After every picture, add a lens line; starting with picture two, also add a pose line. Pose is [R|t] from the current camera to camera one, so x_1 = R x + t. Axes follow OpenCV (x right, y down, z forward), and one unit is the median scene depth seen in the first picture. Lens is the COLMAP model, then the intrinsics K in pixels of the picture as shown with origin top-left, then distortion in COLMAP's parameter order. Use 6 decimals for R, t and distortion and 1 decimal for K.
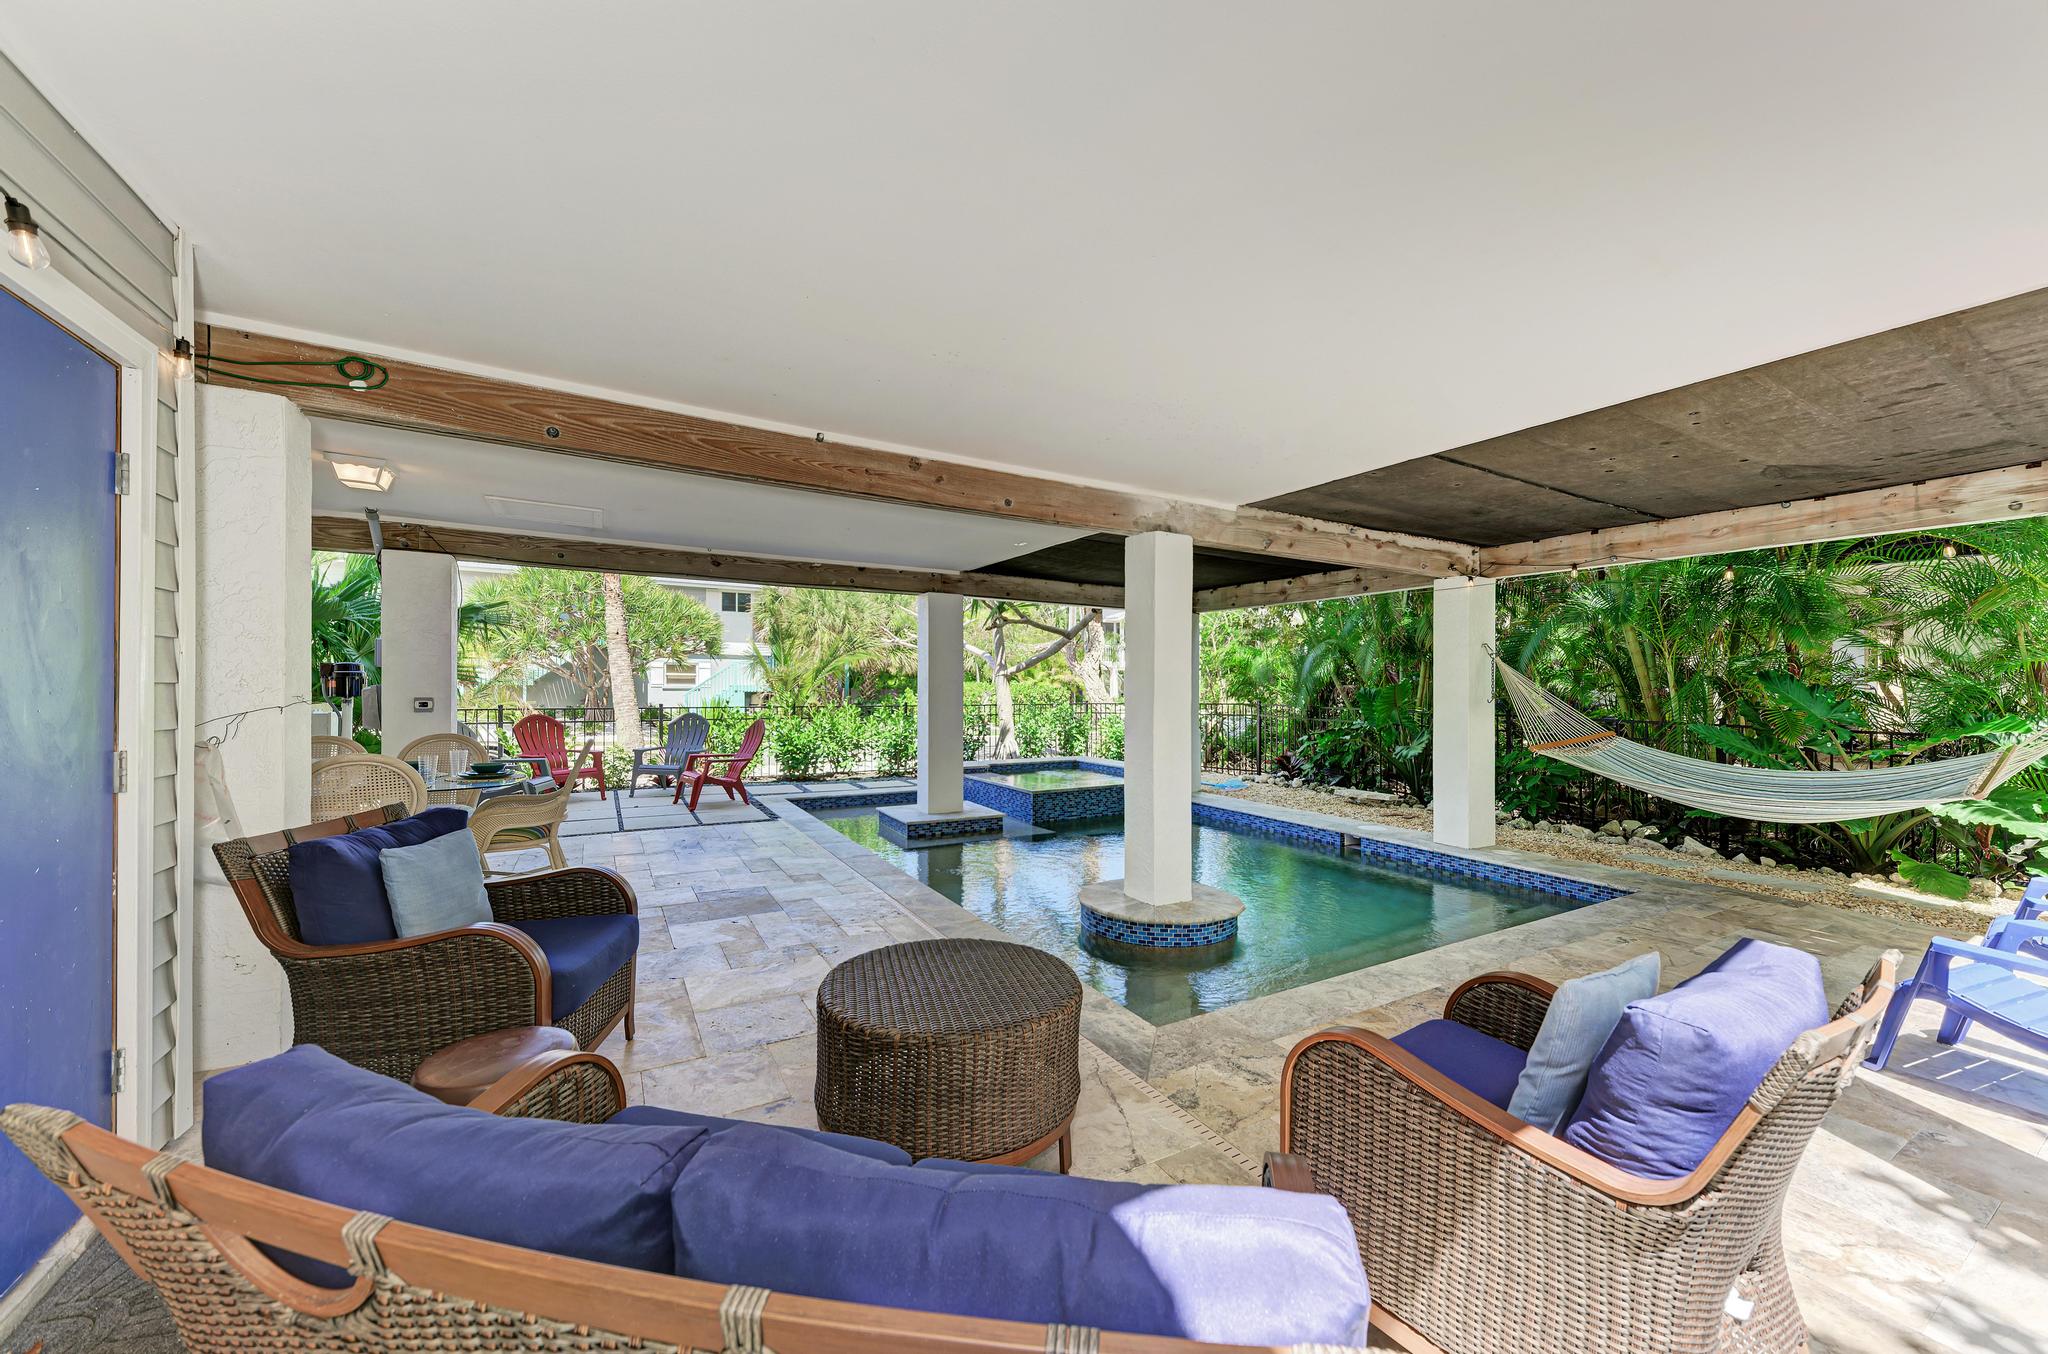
lens RADIAL K [[749.1, 0, 1030.4], [0, 749.1, 686.5], [0, 0, 1]] dist [0.008699, -0.000626]
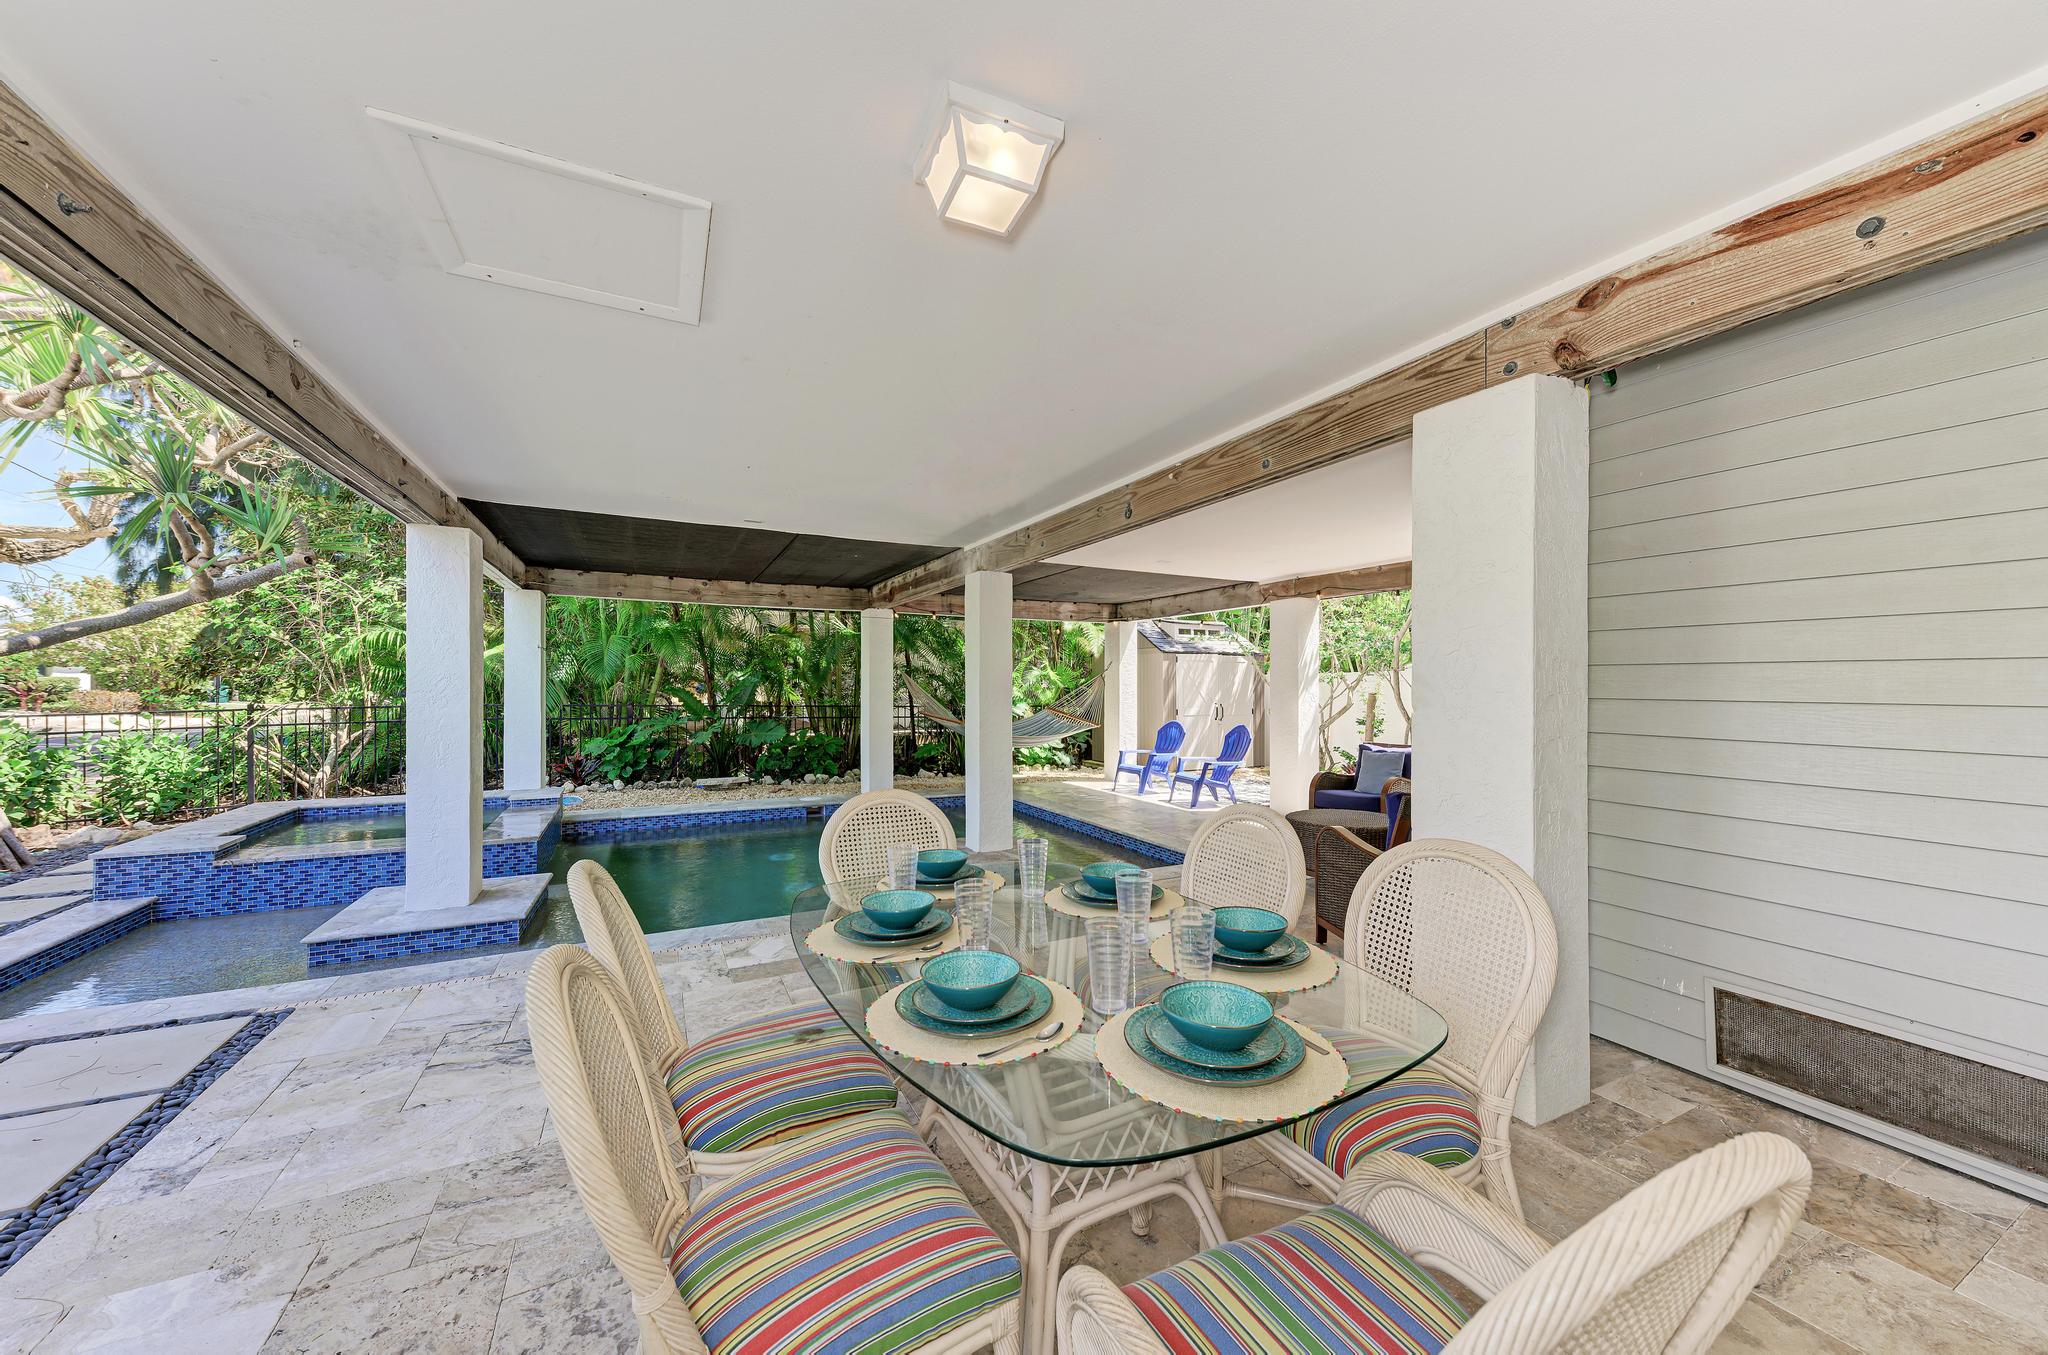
lens RADIAL K [[749.1, 0, 1034.4], [0, 749.1, 681.6], [0, 0, 1]] dist [0.008699, -0.000626]
pose [[0.036809, 0.002897, 0.999318, -0.855580], [-0.002868, 0.999992, -0.002794, -0.003295], [-0.999318, -0.002763, 0.036817, 0.664418]]
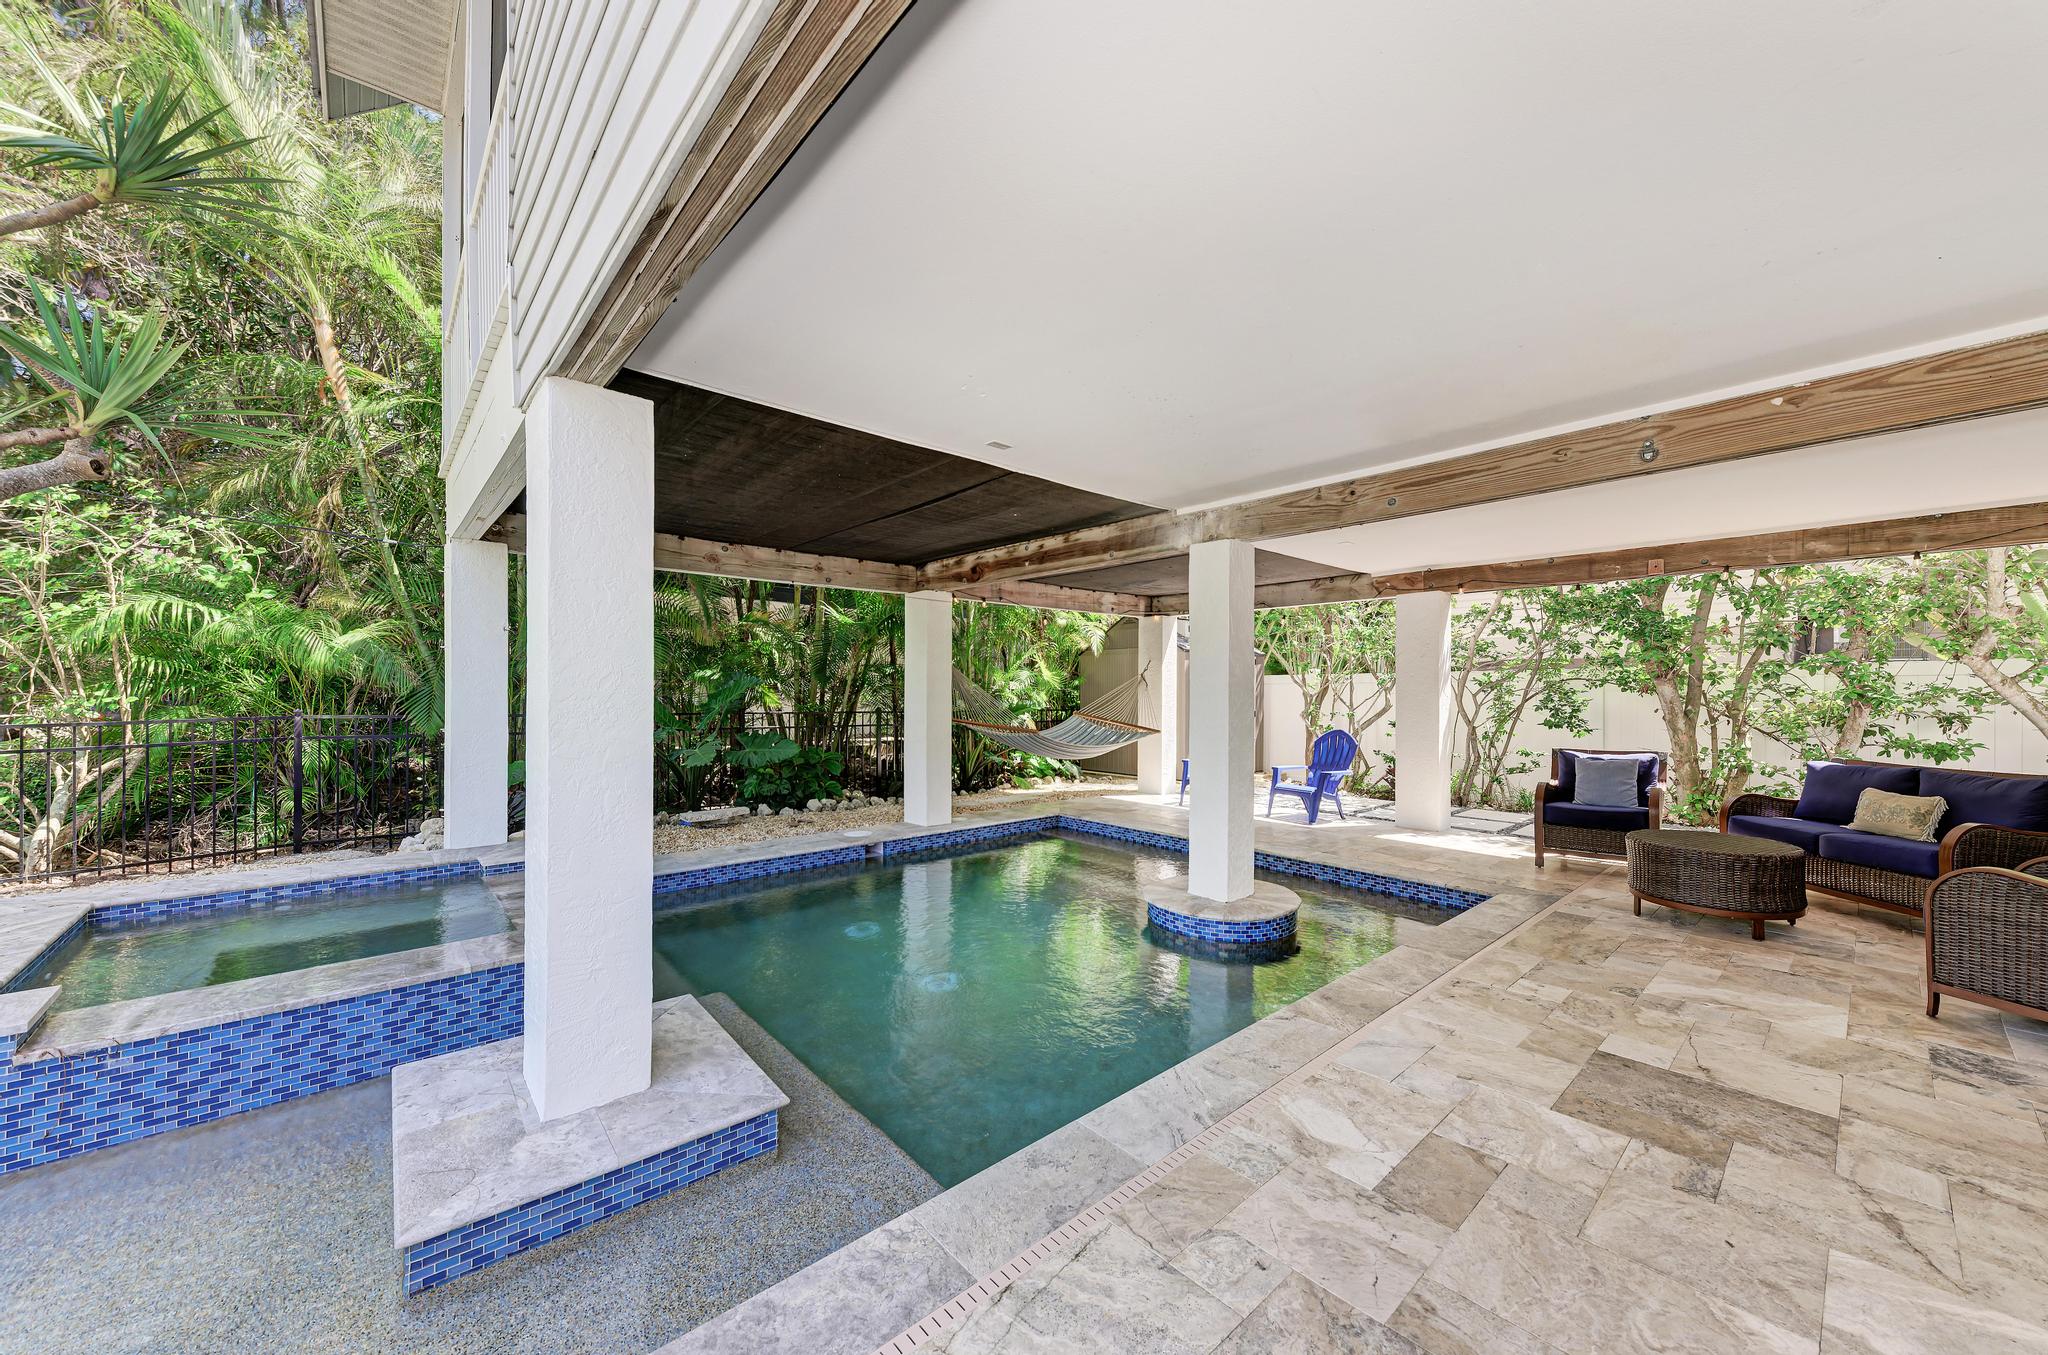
lens RADIAL K [[749.1, 0, 1026.9], [0, 749.1, 684.6], [0, 0, 1]] dist [0.008699, -0.000626]
pose [[-0.209699, 0.000917, 0.977765, -0.586736], [-0.002902, 0.999995, -0.001560, -0.001370], [-0.977762, -0.003165, -0.209696, 1.114433]]
